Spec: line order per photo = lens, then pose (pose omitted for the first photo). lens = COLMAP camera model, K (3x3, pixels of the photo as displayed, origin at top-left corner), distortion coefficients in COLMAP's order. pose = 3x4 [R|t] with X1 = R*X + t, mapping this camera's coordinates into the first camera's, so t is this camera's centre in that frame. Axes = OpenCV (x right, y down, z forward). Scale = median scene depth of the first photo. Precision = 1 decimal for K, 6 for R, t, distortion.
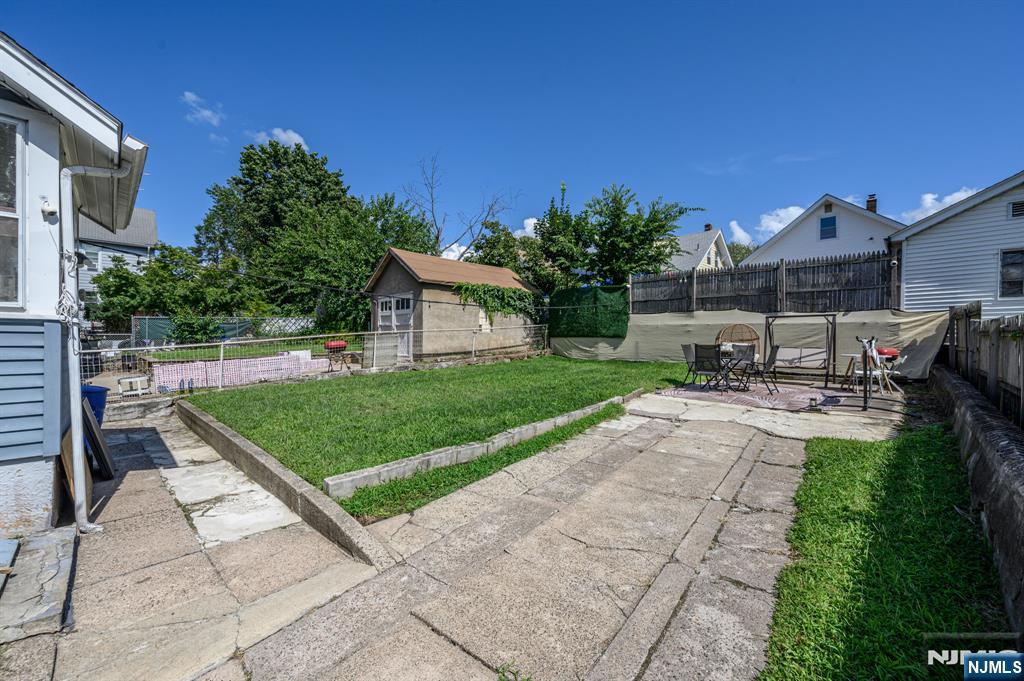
lens RADIAL K [[399.0, 0, 511.3], [0, 399.0, 342.5], [0, 0, 1]] dist [0.000343, -0.000019]
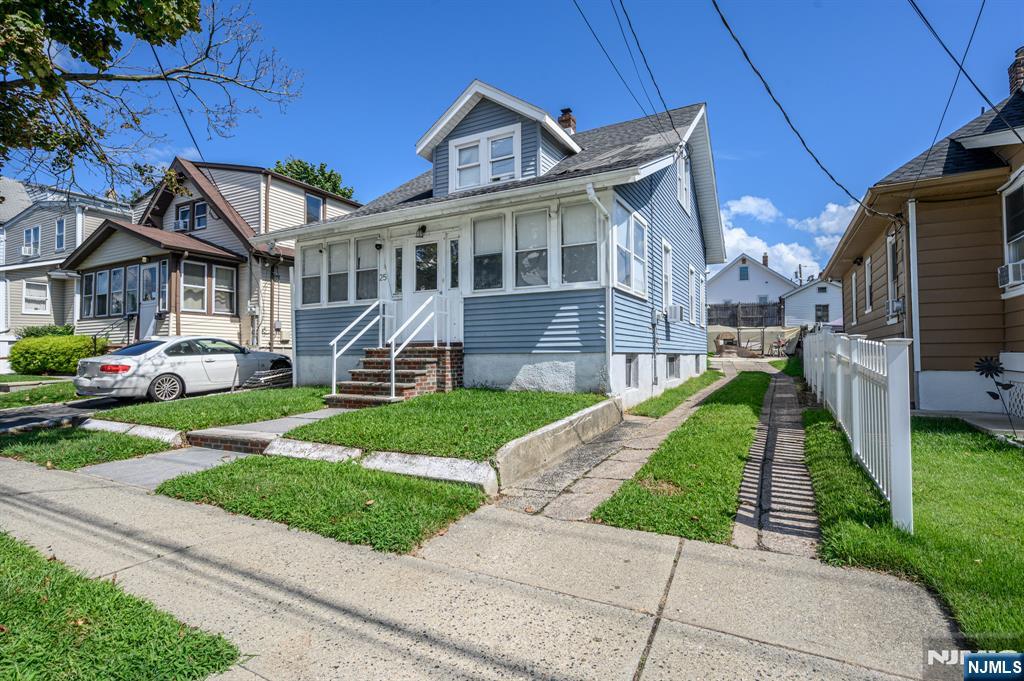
lens RADIAL K [[491.2, 0, 511.4], [0, 491.2, 340.3], [0, 0, 1]] dist [-0.000786, -0.000019]
pose [[0.960488, 0.002330, 0.278310, -1.420900], [0.005816, 0.999579, -0.028438, 0.076946], [-0.278259, 0.028933, 0.960070, -1.373555]]
